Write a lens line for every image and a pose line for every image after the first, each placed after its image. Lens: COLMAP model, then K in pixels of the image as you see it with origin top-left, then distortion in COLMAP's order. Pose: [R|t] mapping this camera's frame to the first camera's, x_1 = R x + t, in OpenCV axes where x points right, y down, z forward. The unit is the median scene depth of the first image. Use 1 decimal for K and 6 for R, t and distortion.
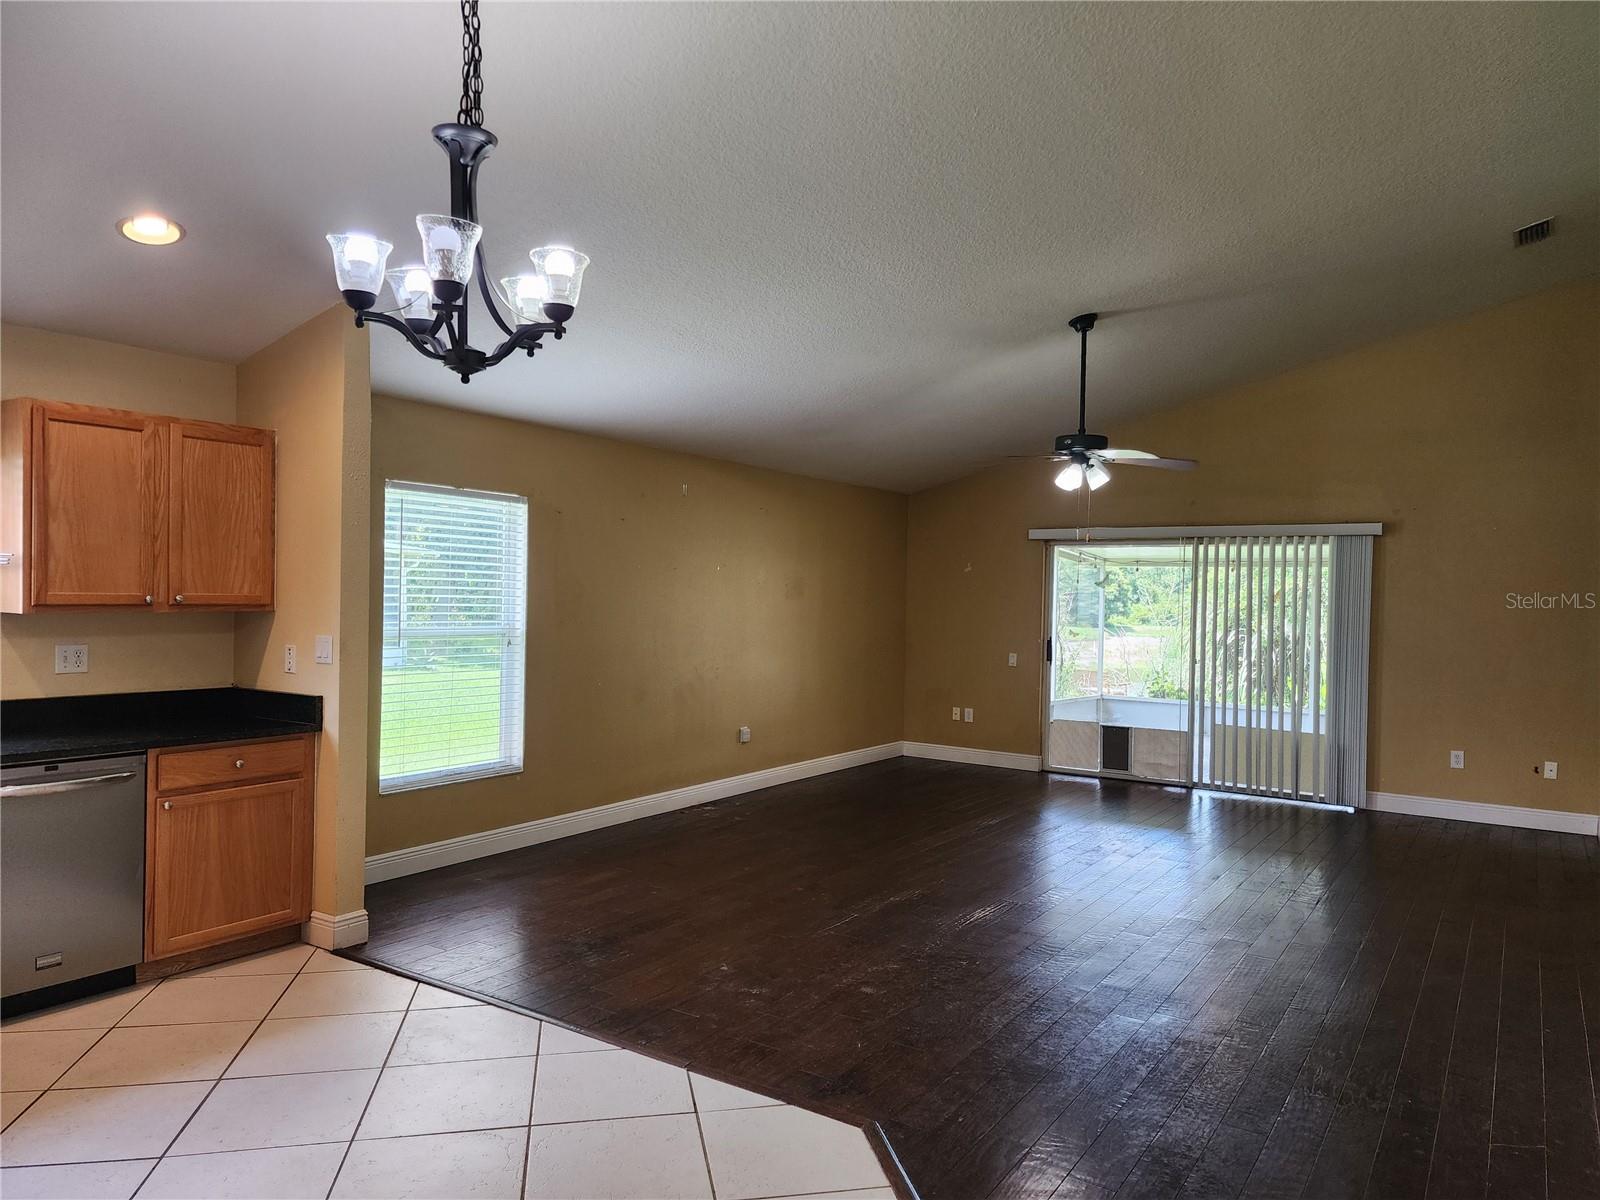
lens RADIAL K [[1088.8, 0, 791.5], [0, 1088.8, 618.9], [0, 0, 1]] dist [0.056239, -0.002758]
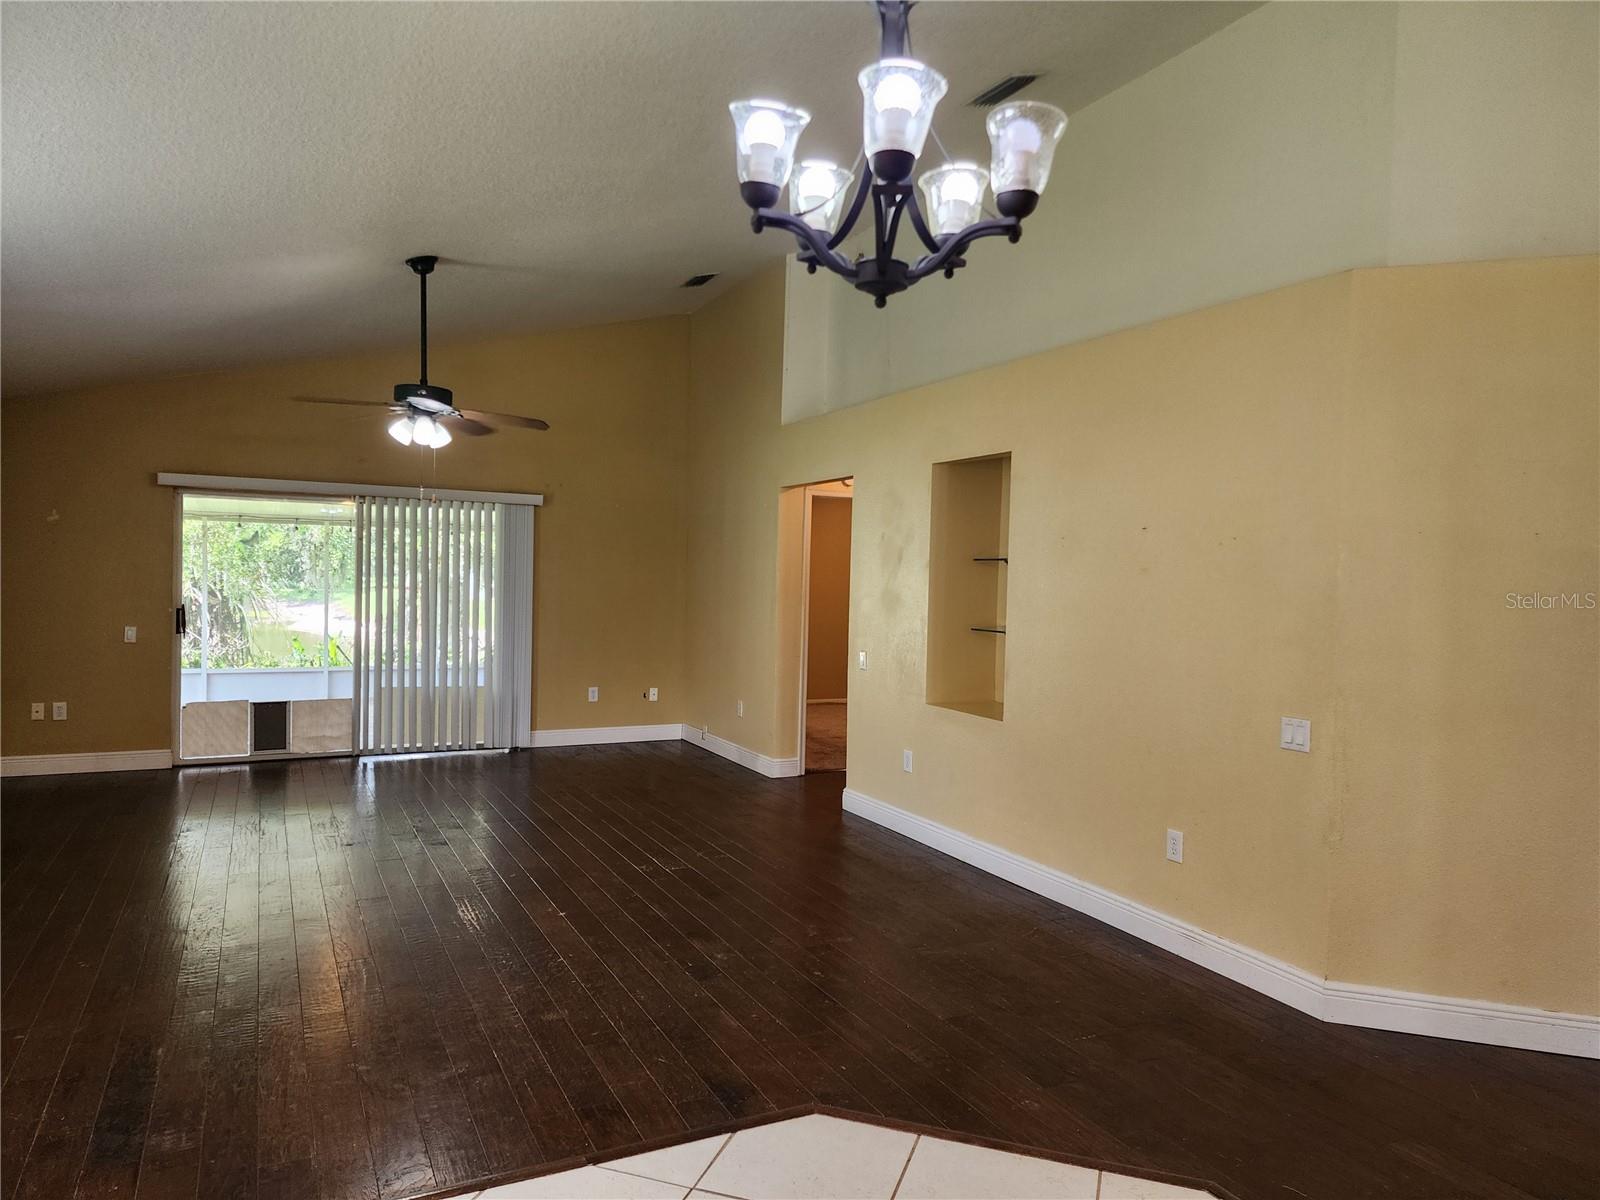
lens RADIAL K [[1088.8, 0, 791.5], [0, 1088.8, 618.9], [0, 0, 1]] dist [0.056239, -0.002758]
pose [[0.496990, -0.044996, 0.866589, -0.409051], [0.007692, 0.998844, 0.047452, -0.013754], [-0.867722, -0.016917, 0.496761, 0.281837]]
